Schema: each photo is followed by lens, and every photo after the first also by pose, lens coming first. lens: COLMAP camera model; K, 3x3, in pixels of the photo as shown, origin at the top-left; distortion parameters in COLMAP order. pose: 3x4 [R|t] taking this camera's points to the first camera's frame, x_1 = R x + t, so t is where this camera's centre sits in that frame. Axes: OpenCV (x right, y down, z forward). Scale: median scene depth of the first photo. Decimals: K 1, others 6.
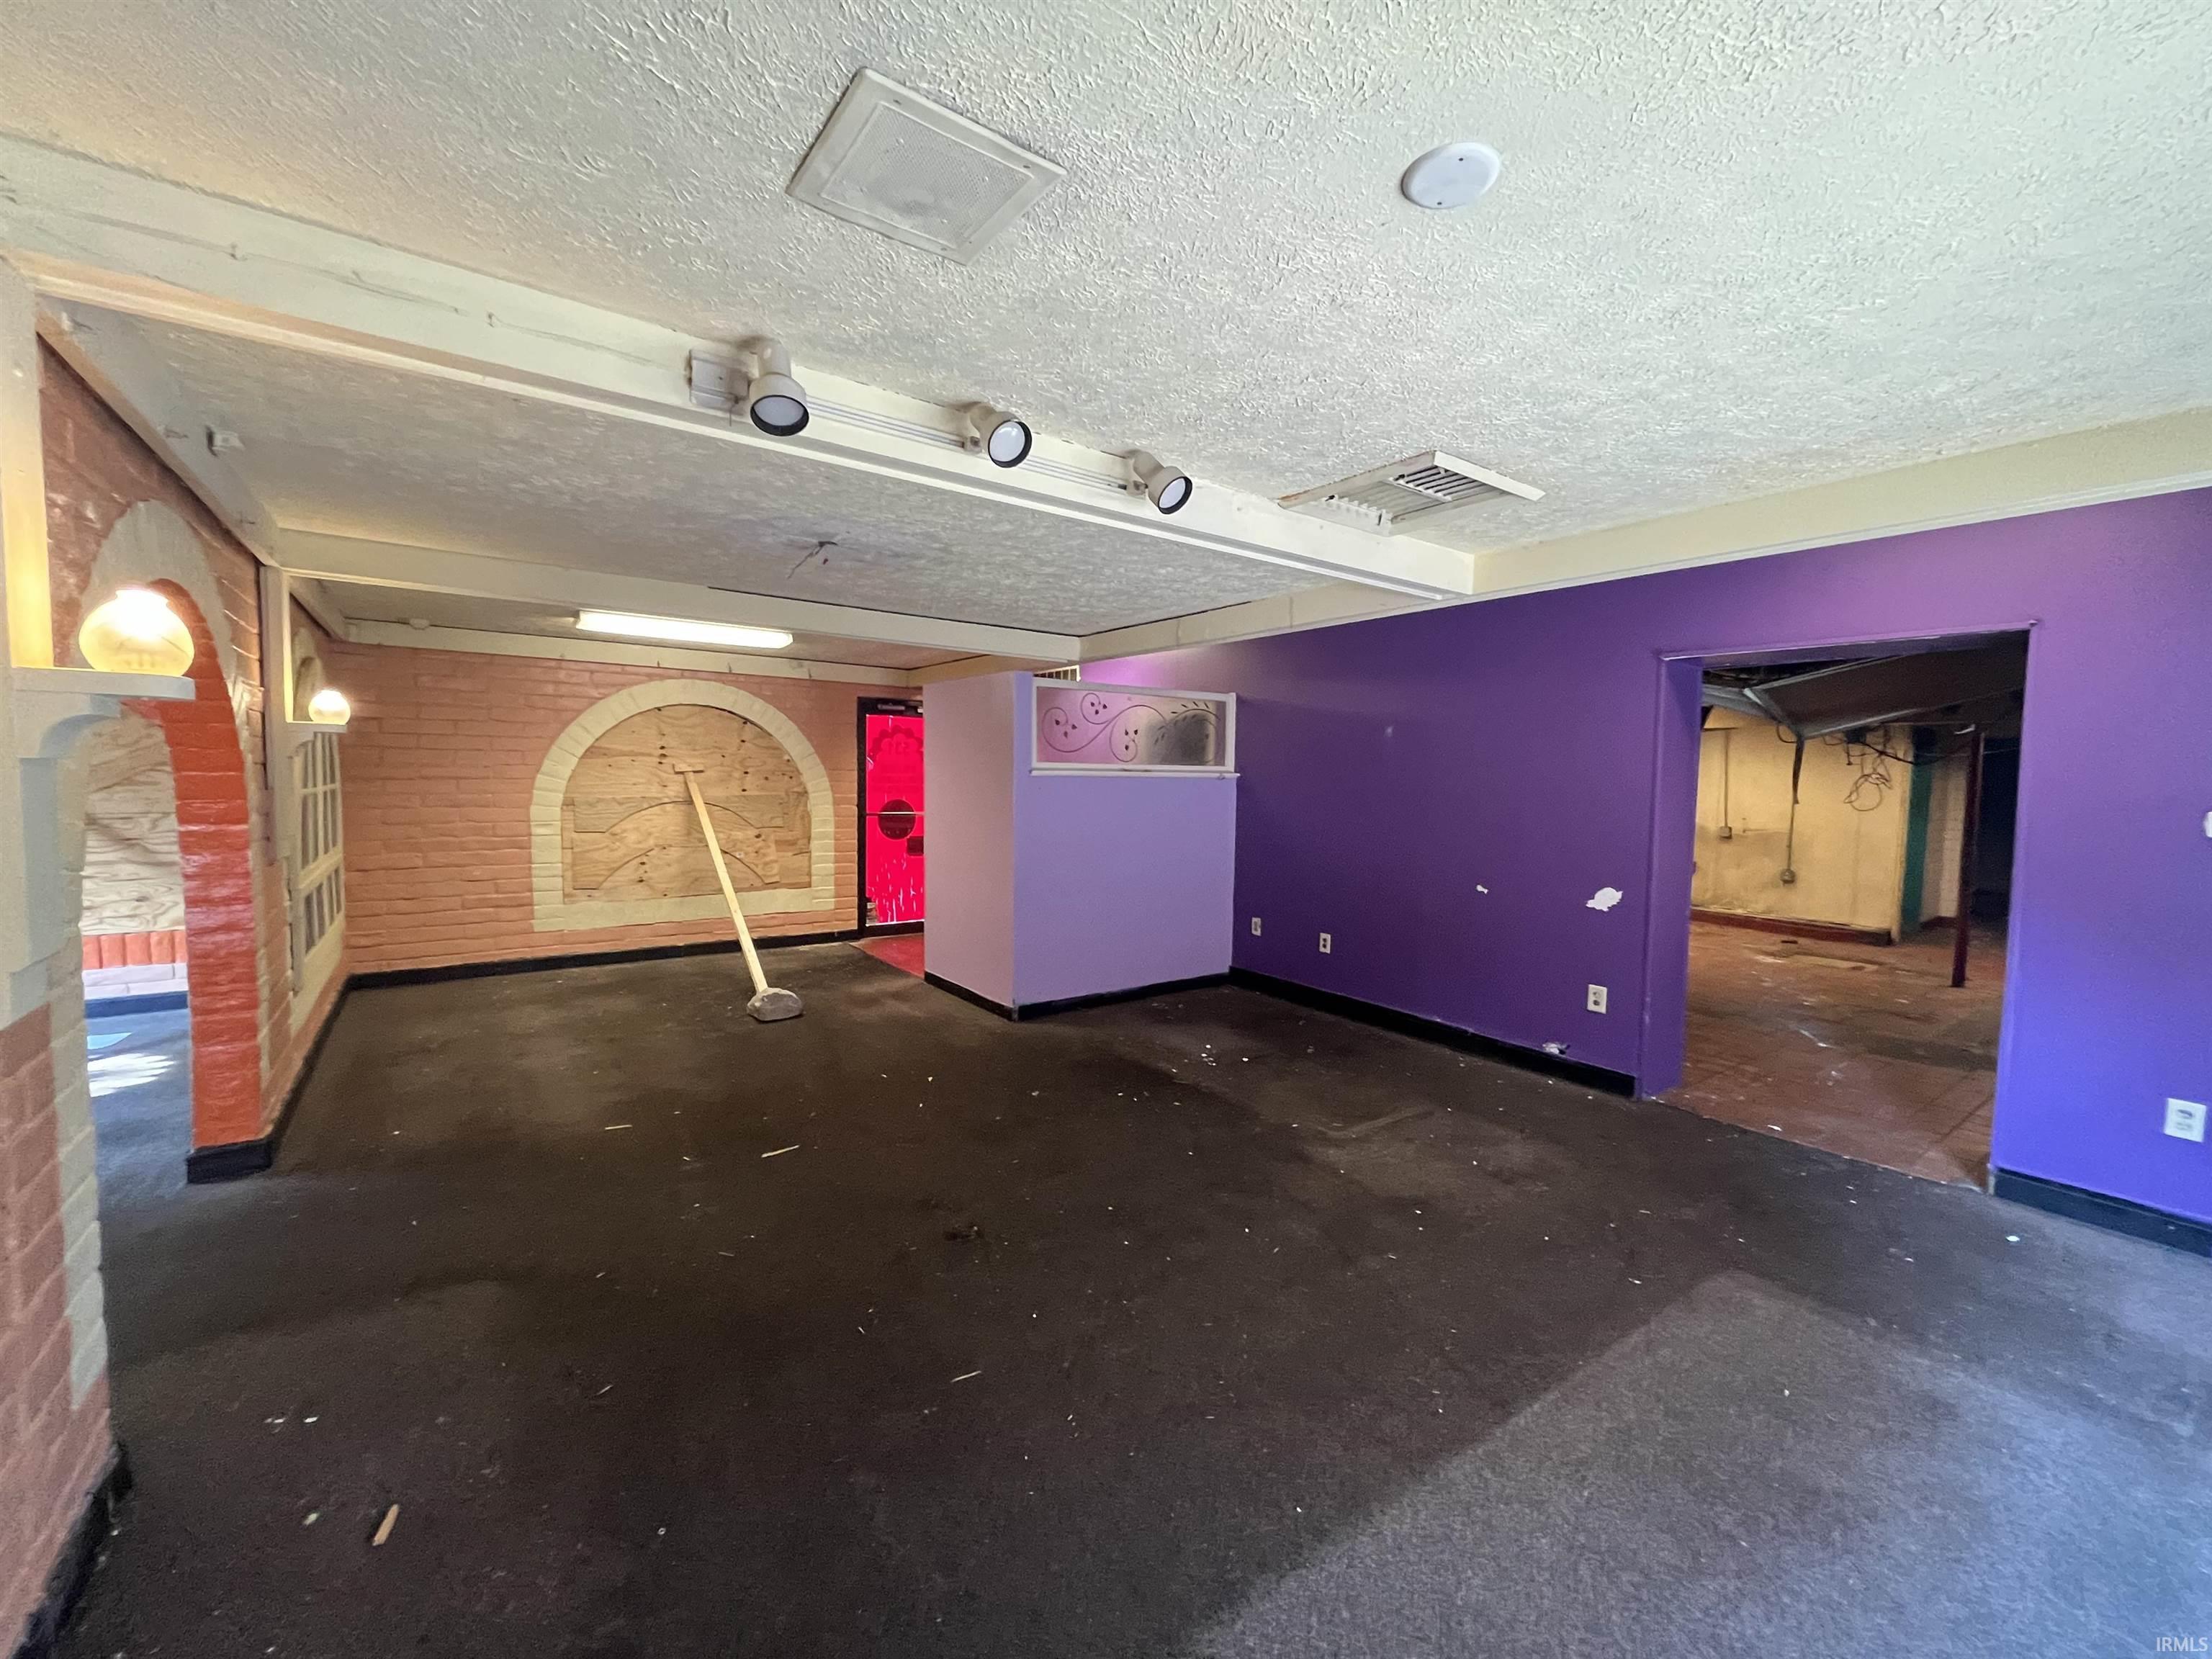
lens RADIAL K [[893.4, 0, 1106.0], [0, 893.4, 829.5], [0, 0, 1]] dist [-0.001128, -0.000157]
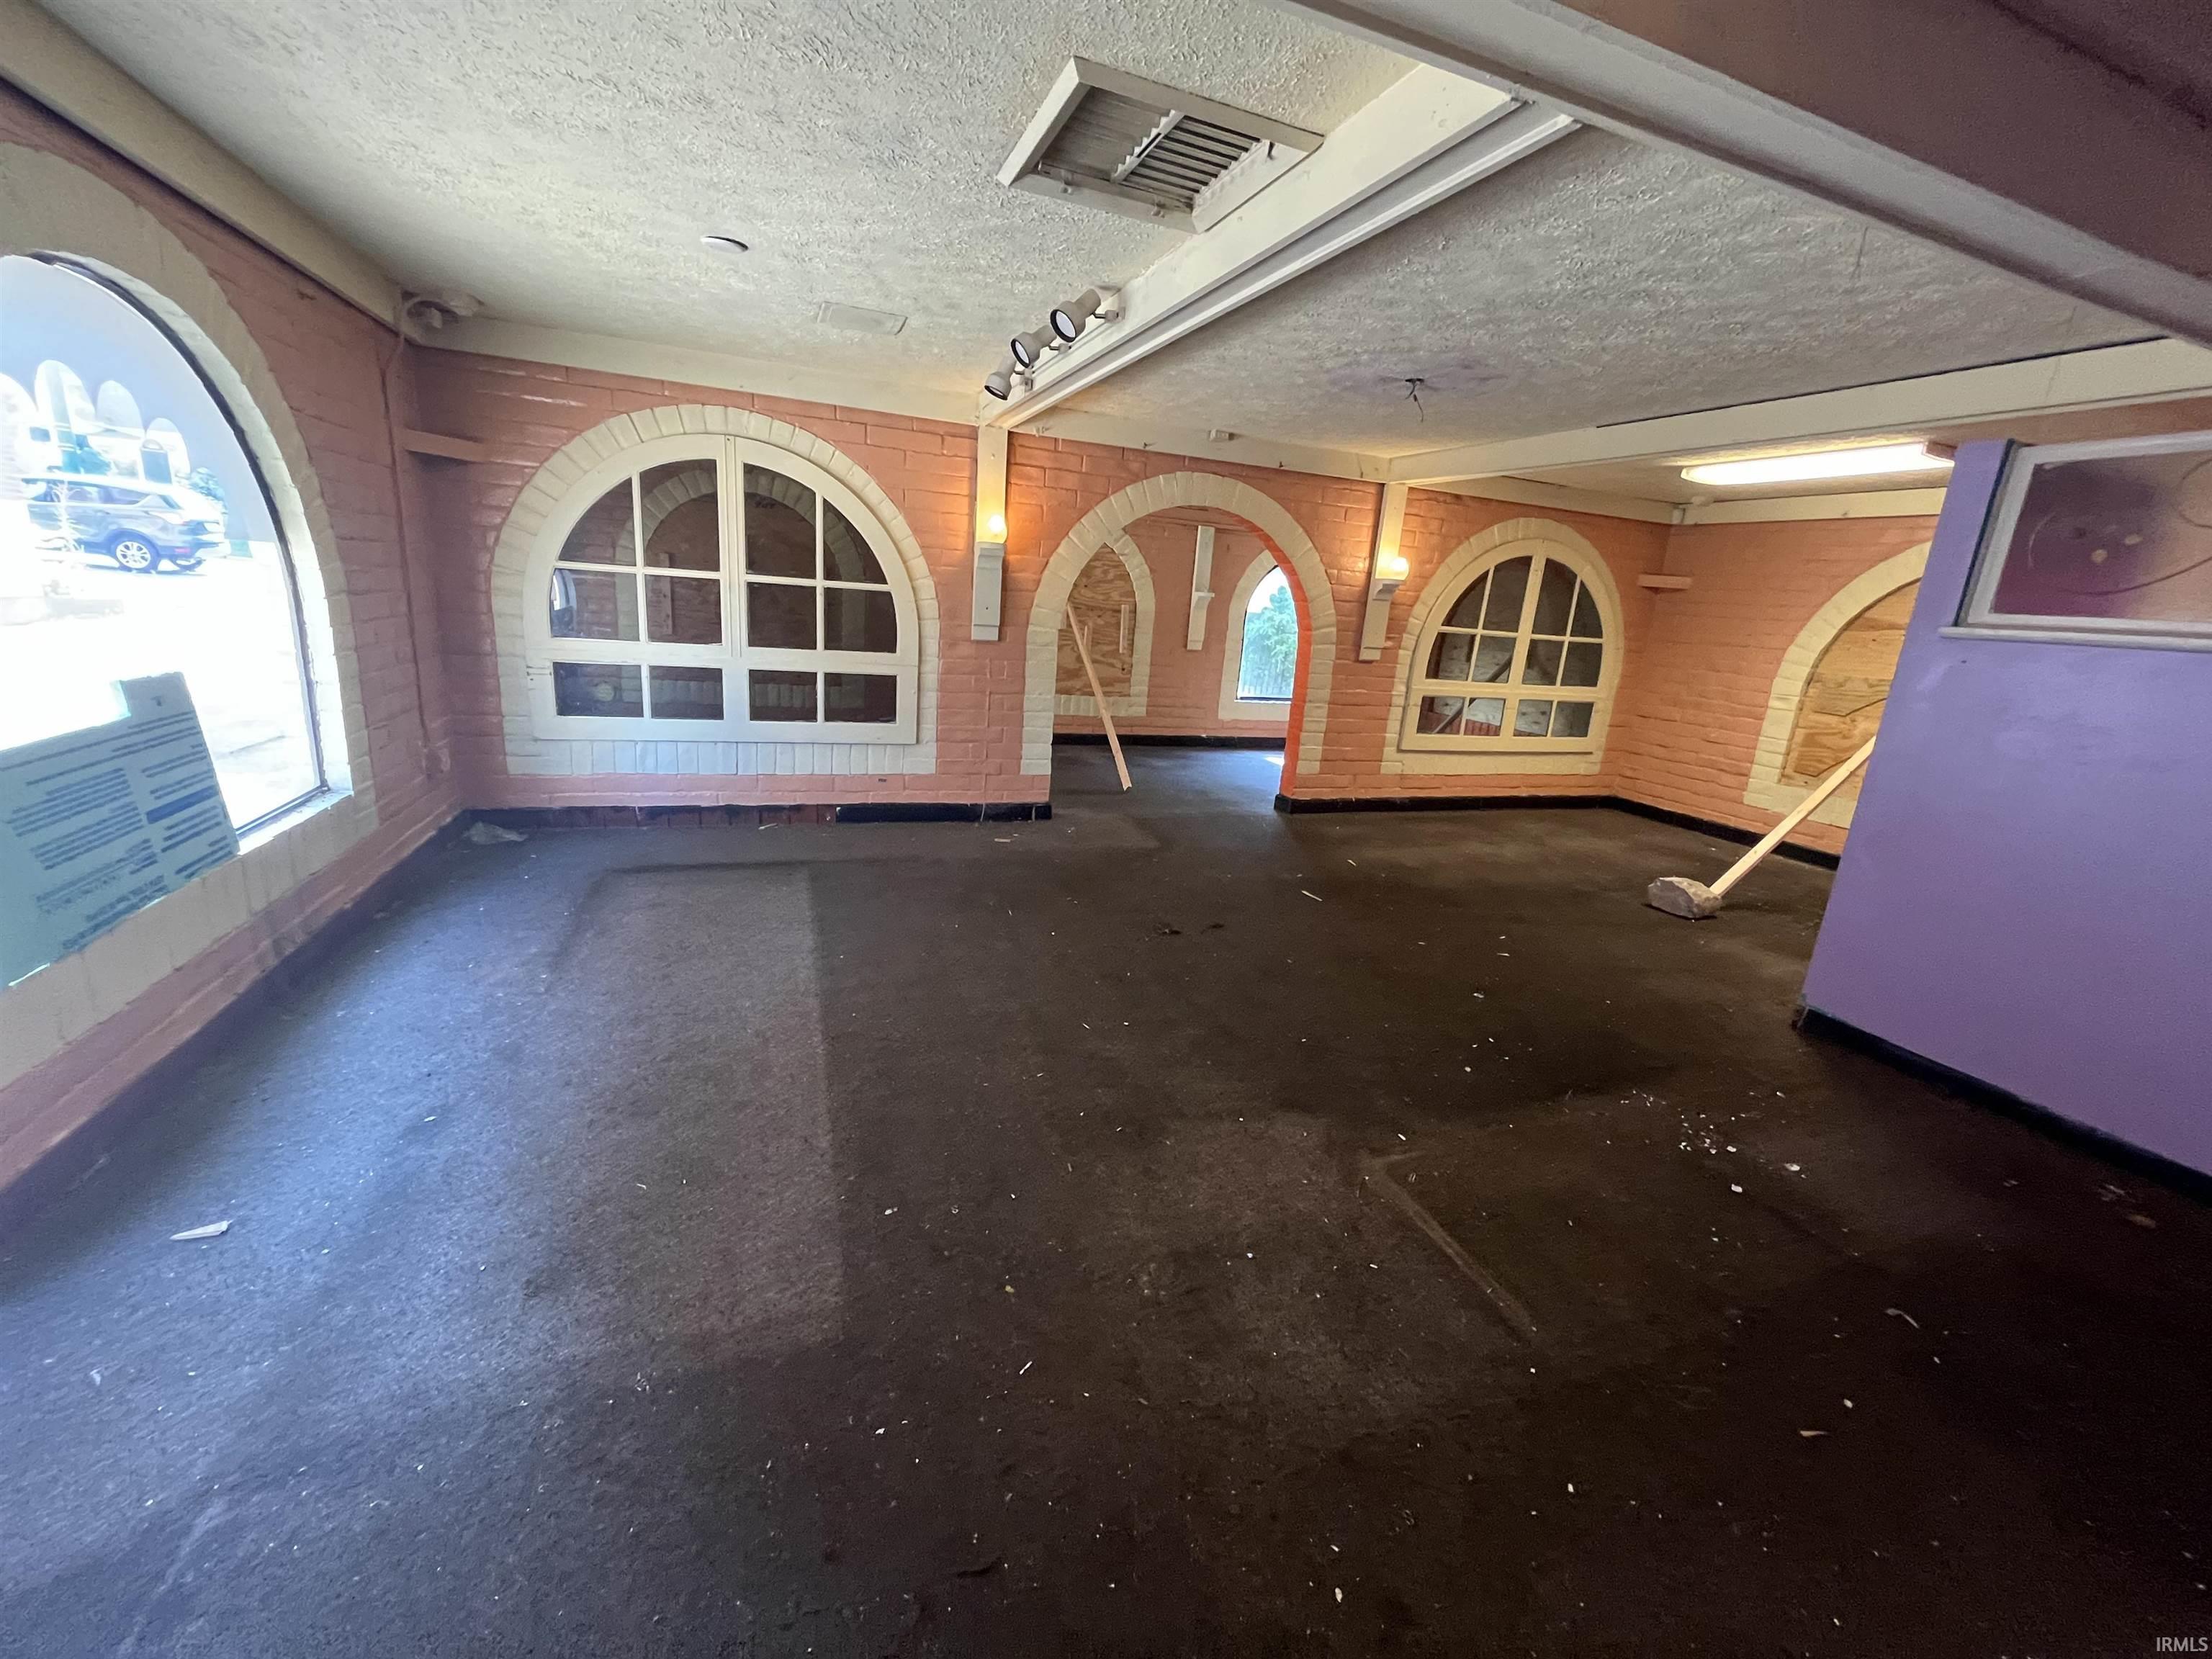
lens RADIAL K [[893.4, 0, 1106.0], [0, 893.4, 829.5], [0, 0, 1]] dist [-0.001128, -0.000157]
pose [[-0.267437, 0.207535, -0.940961, 0.617909], [-0.140303, 0.957736, 0.251112, -0.011487], [0.953306, 0.199176, -0.227016, 0.664513]]
